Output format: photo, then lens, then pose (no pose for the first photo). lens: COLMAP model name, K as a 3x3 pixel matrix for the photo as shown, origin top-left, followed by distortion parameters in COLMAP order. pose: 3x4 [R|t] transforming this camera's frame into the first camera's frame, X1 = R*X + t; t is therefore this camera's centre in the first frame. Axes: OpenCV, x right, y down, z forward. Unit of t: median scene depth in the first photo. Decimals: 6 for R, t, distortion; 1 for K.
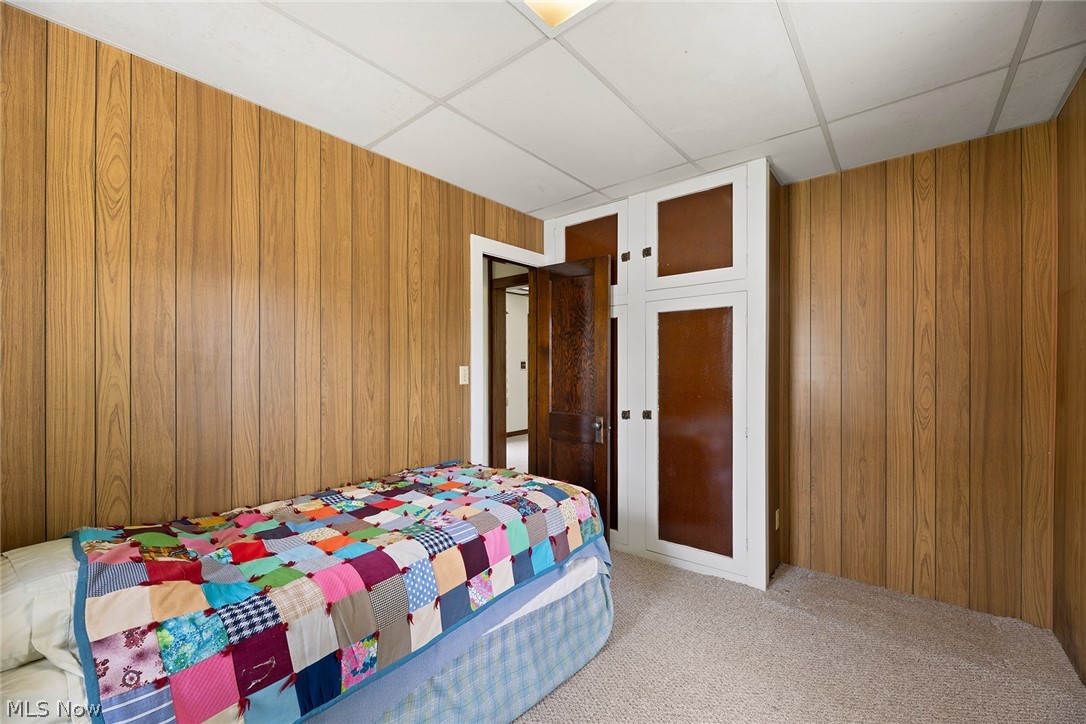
lens RADIAL K [[431.7, 0, 543.0], [0, 431.7, 362.0], [0, 0, 1]] dist [-0.000979, -0.000121]
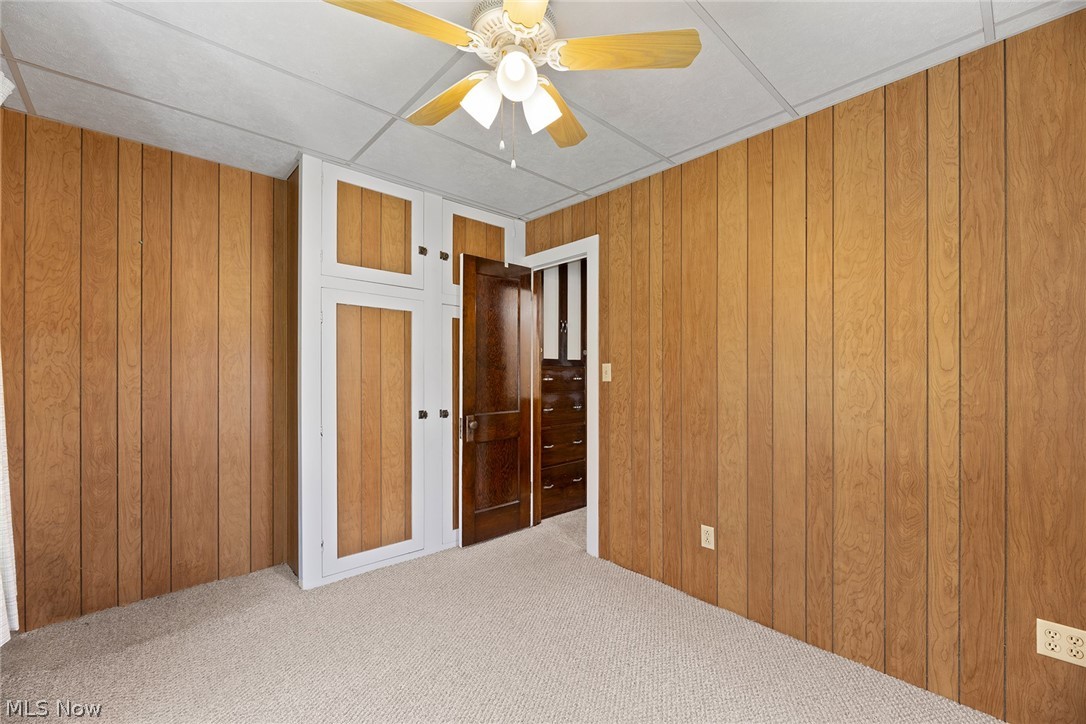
lens RADIAL K [[438.8, 0, 543.7], [0, 438.8, 366.4], [0, 0, 1]] dist [-0.000352, -0.000441]
pose [[0.146669, 0.006644, 0.989163, -0.619109], [-0.022345, 0.999745, -0.003402, 0.006243], [-0.988933, -0.021604, 0.146780, 0.498946]]
